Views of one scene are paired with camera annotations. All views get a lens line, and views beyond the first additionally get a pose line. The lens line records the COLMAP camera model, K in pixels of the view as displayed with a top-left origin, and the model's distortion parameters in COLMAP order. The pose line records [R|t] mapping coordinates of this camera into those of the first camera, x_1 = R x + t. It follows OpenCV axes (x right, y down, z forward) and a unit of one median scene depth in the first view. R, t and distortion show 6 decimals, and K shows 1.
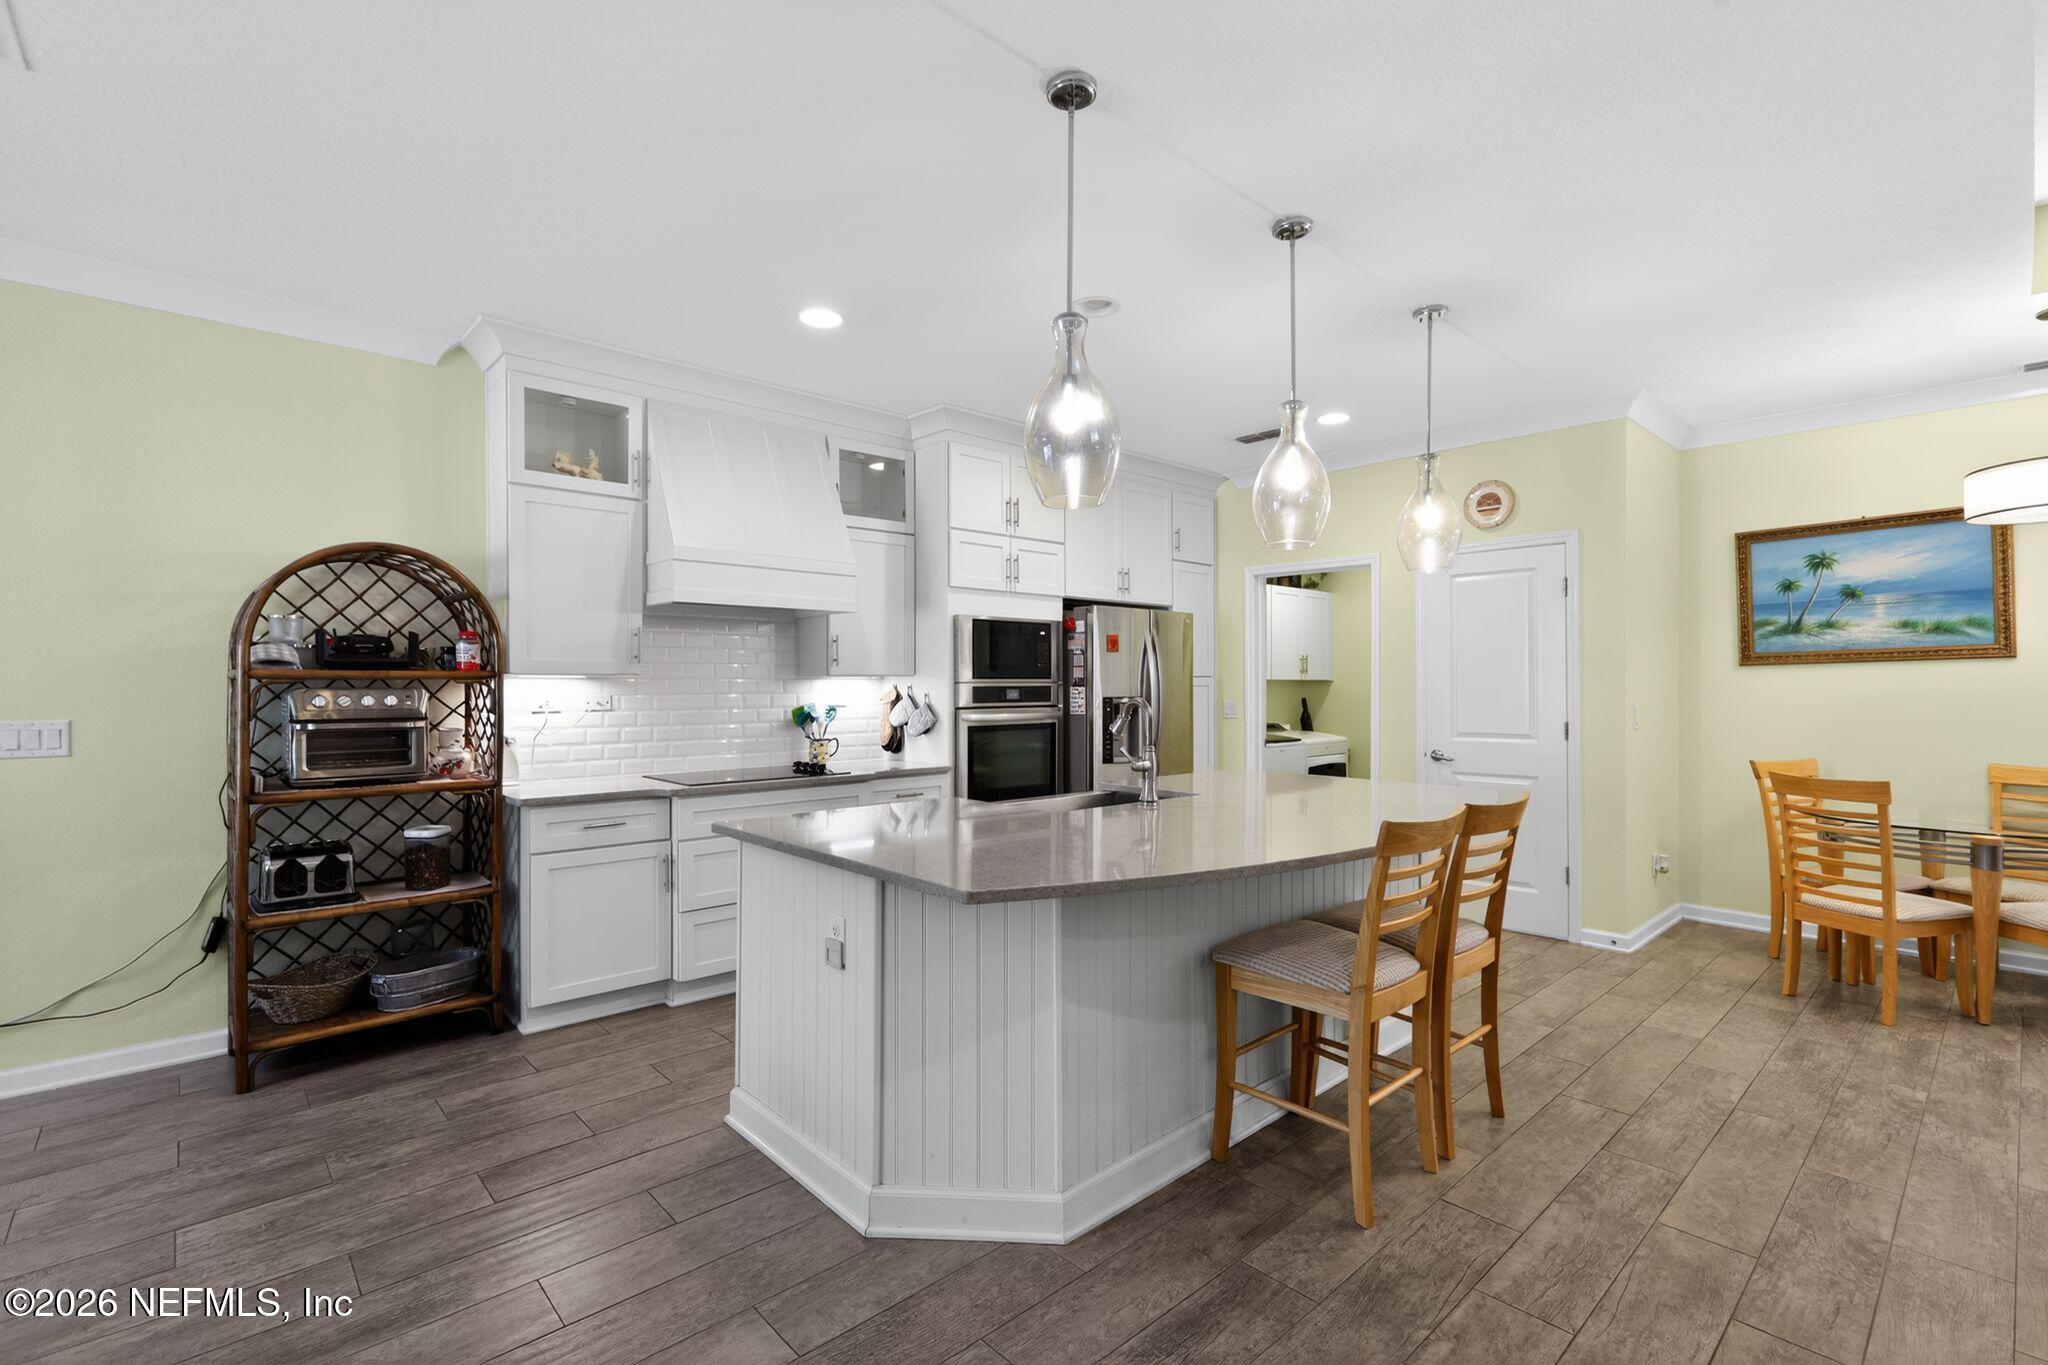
lens RADIAL K [[923.7, 0, 1026.9], [0, 923.7, 679.2], [0, 0, 1]] dist [0.000422, -0.000462]
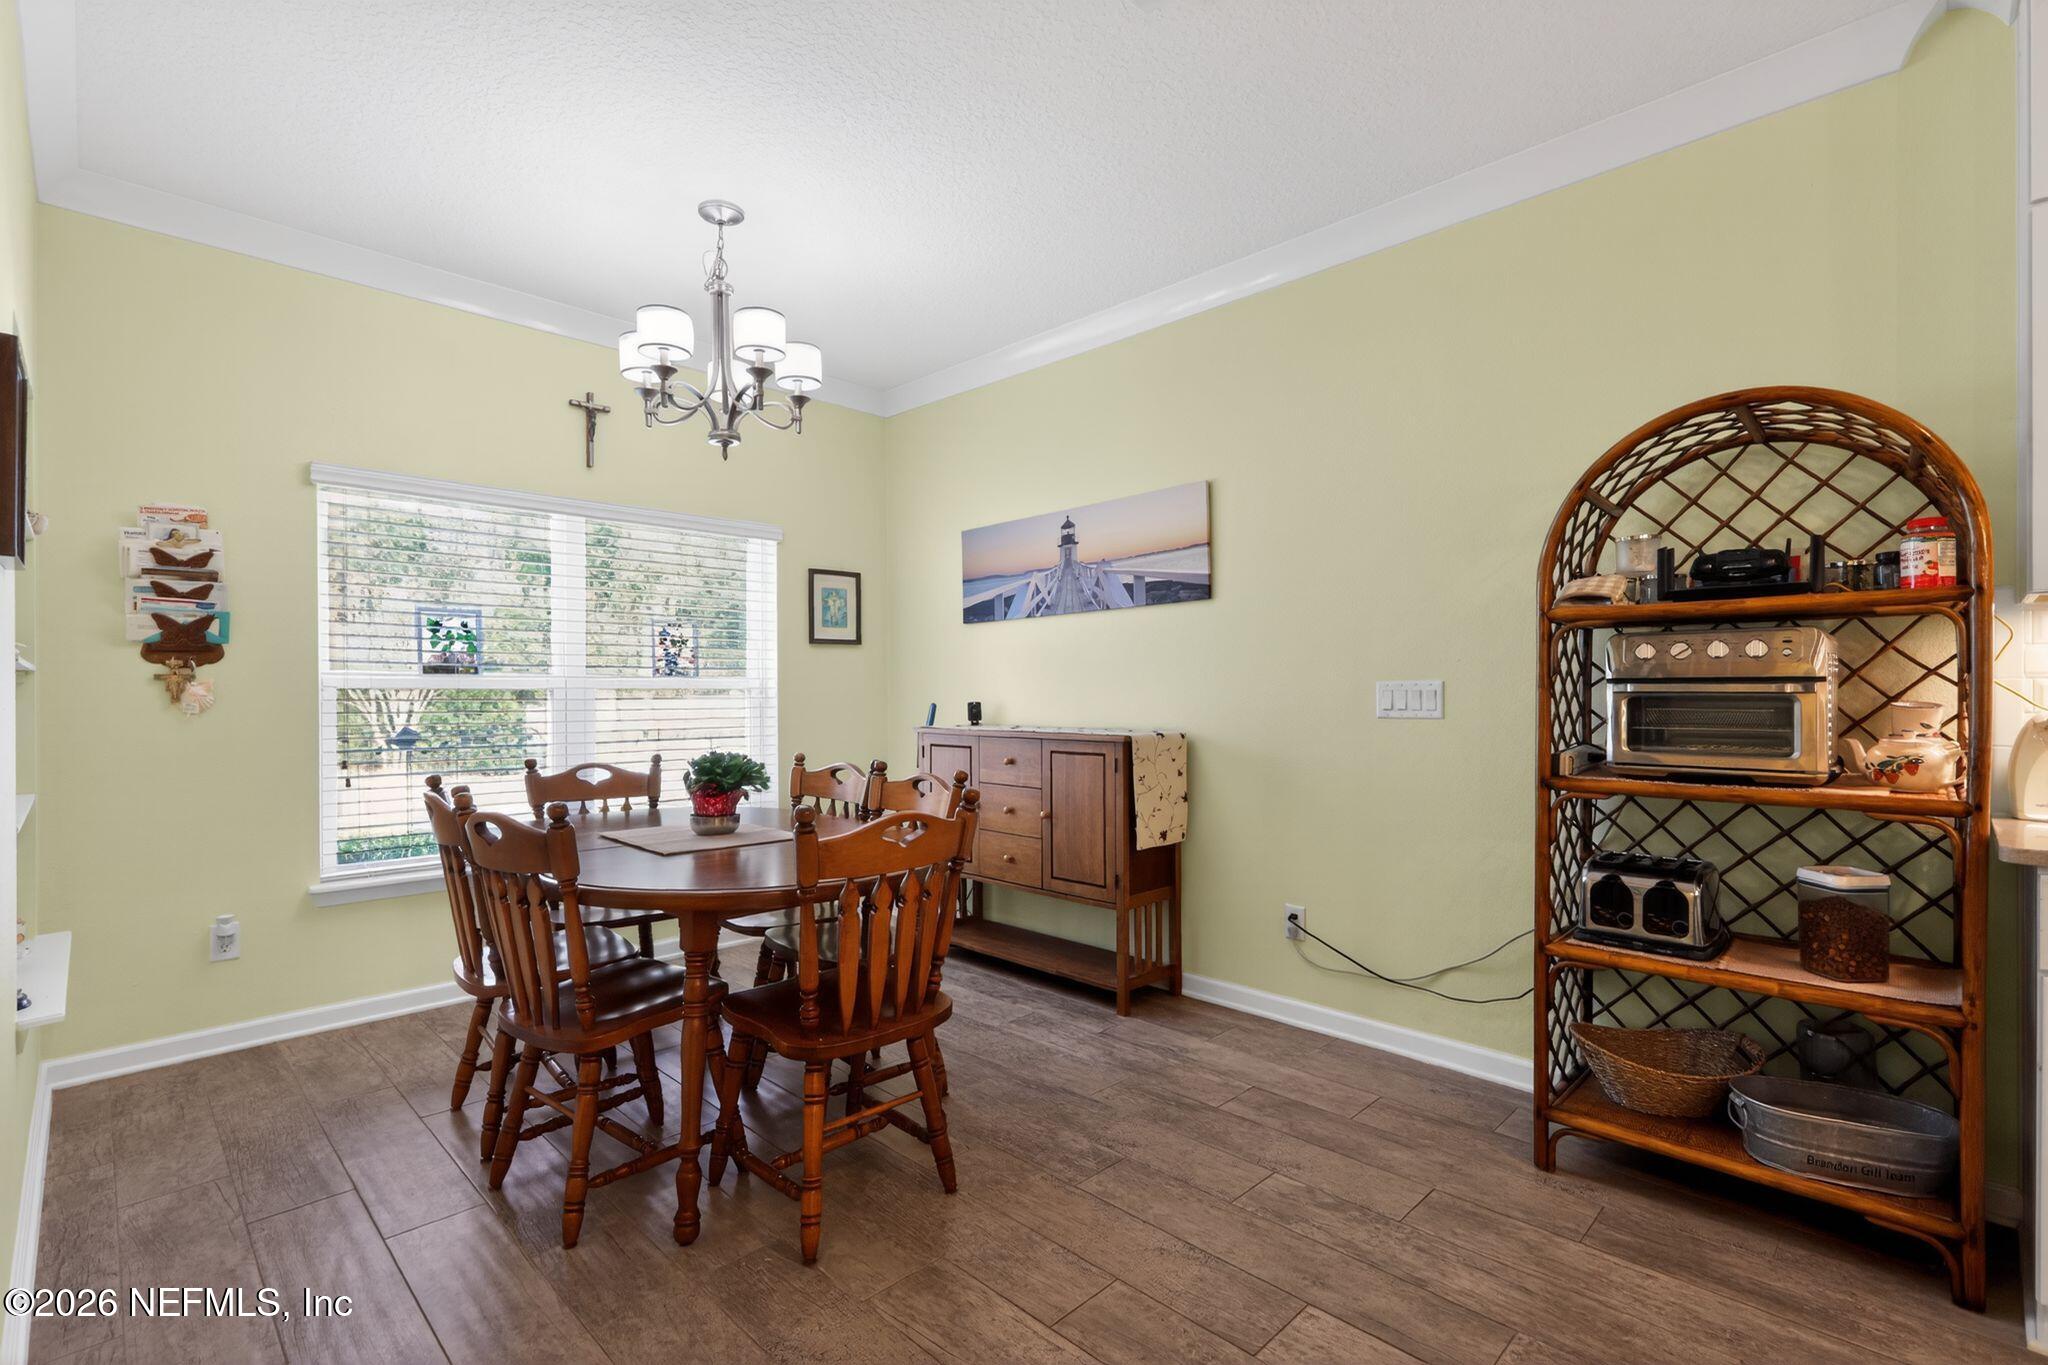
lens RADIAL K [[928.5, 0, 1016.5], [0, 928.5, 691.7], [0, 0, 1]] dist [0.001626, 0.000329]
pose [[0.037786, 0.003569, -0.999279, -0.087497], [0.005715, 0.999976, 0.003788, 0.042956], [0.999270, -0.005854, 0.037764, 0.451965]]
